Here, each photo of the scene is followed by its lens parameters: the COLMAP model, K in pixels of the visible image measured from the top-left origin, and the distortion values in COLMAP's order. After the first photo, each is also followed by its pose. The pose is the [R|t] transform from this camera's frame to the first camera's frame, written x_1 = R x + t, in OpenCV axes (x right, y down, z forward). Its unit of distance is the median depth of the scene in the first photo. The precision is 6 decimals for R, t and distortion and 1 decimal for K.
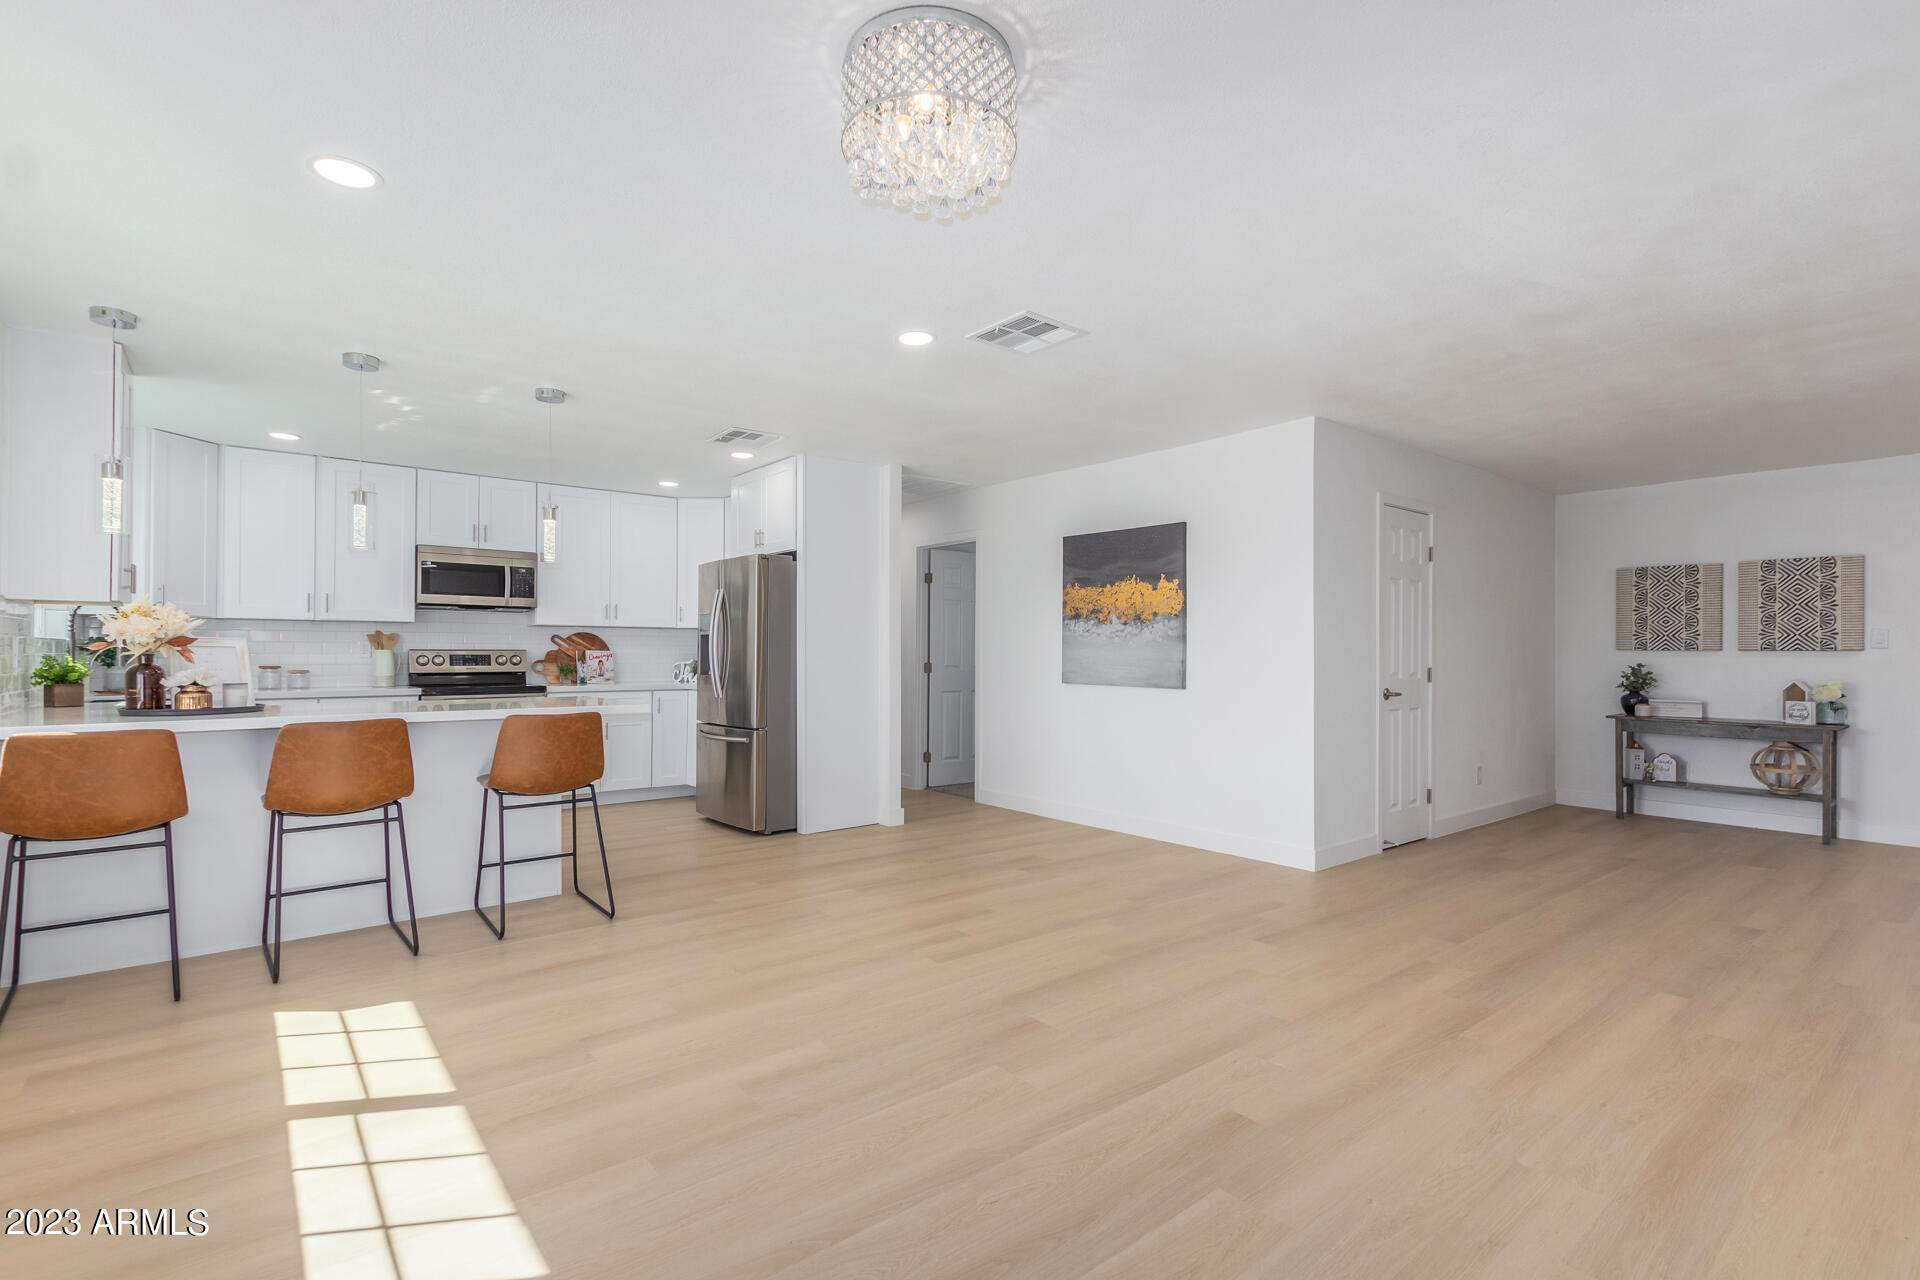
lens RADIAL K [[900.6, 0, 960.0], [0, 900.6, 640.0], [0, 0, 1]] dist [0.000615, 0.000040]
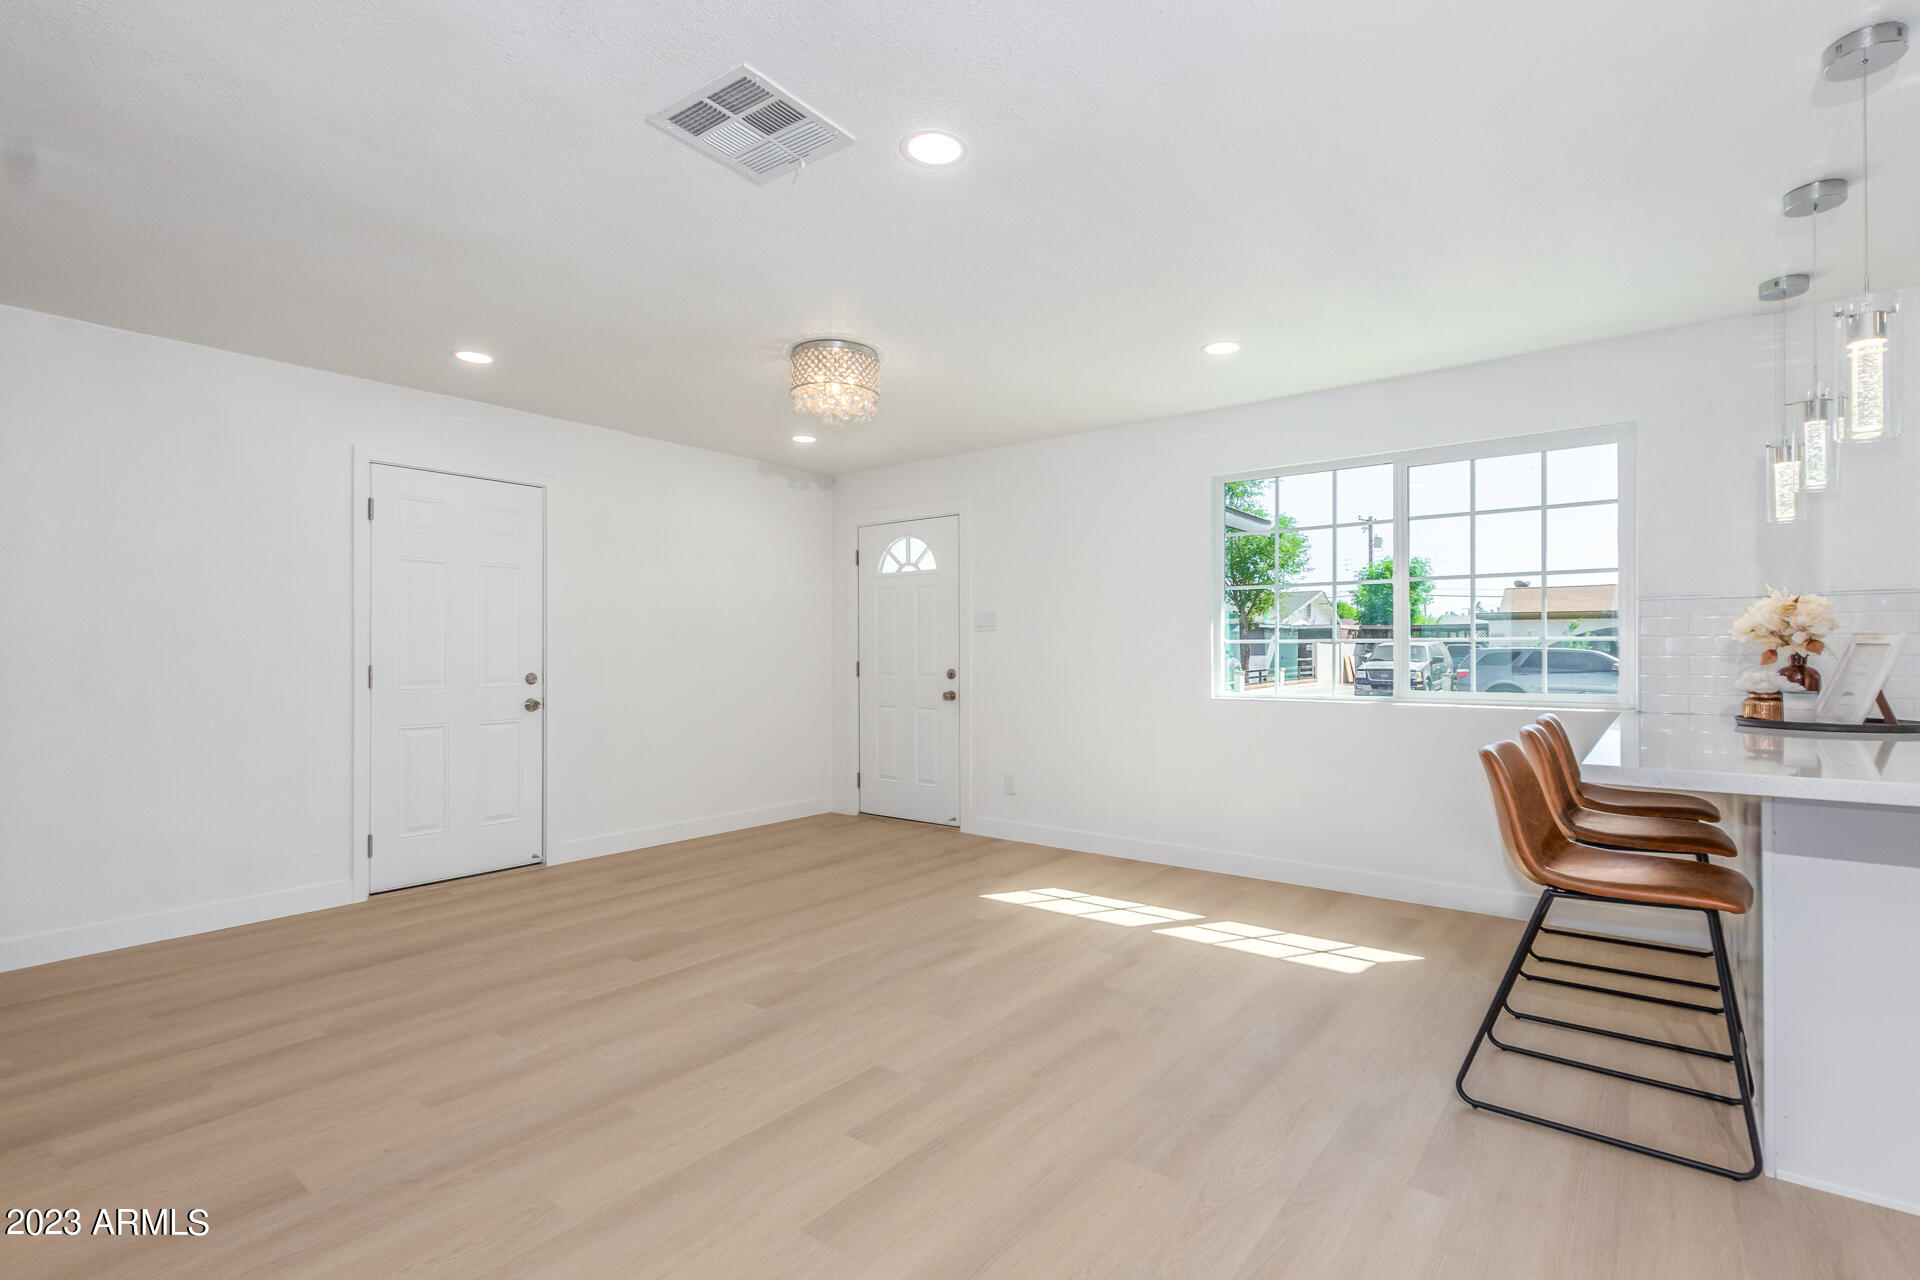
lens RADIAL K [[900.6, 0, 960.0], [0, 900.6, 640.0], [0, 0, 1]] dist [0.000615, 0.000040]
pose [[-0.976075, -0.004178, -0.217392, 0.059975], [0.002717, 0.999503, -0.031408, 0.024359], [0.217415, -0.031247, -0.975579, 1.407095]]
